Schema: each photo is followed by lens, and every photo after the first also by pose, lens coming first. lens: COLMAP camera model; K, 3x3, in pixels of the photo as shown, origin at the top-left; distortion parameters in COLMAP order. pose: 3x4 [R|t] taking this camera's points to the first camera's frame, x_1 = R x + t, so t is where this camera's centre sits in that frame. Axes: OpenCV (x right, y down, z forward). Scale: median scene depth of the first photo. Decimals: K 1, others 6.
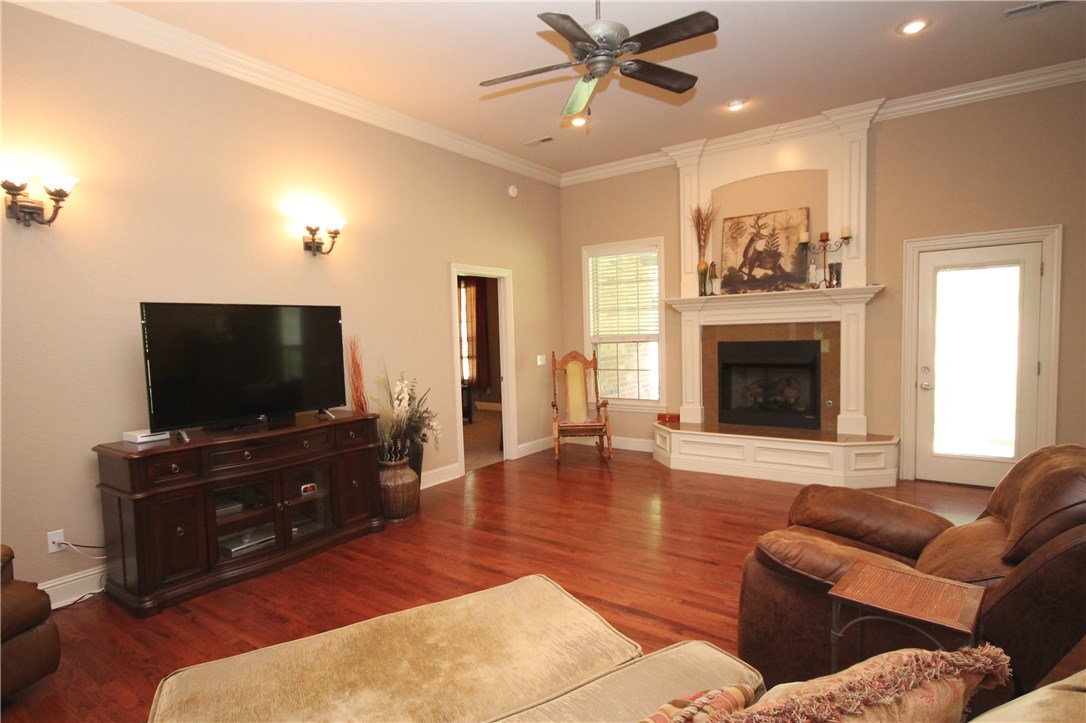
lens RADIAL K [[573.9, 0, 542.8], [0, 573.9, 368.2], [0, 0, 1]] dist [0.005226, 0.000923]
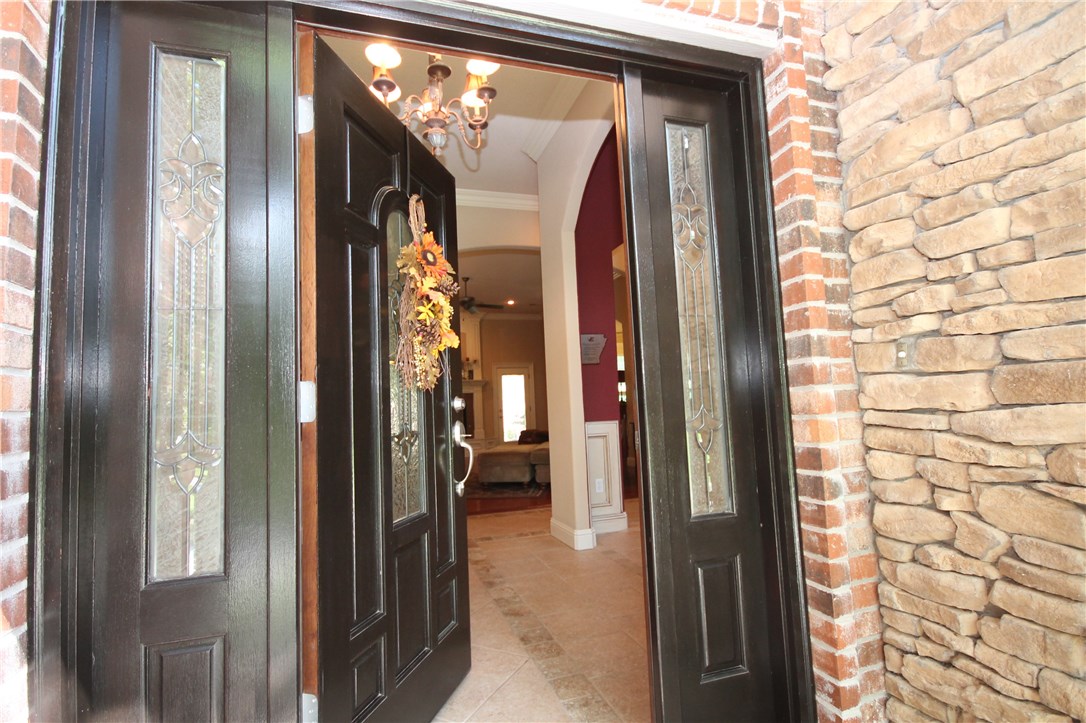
lens RADIAL K [[522.7, 0, 538.0], [0, 522.7, 367.3], [0, 0, 1]] dist [0.001681, -0.000259]
pose [[0.605631, 0.064278, 0.793145, -1.081090], [0.074025, 0.987859, -0.136583, 0.134715], [-0.792295, 0.141431, 0.593520, -0.574610]]
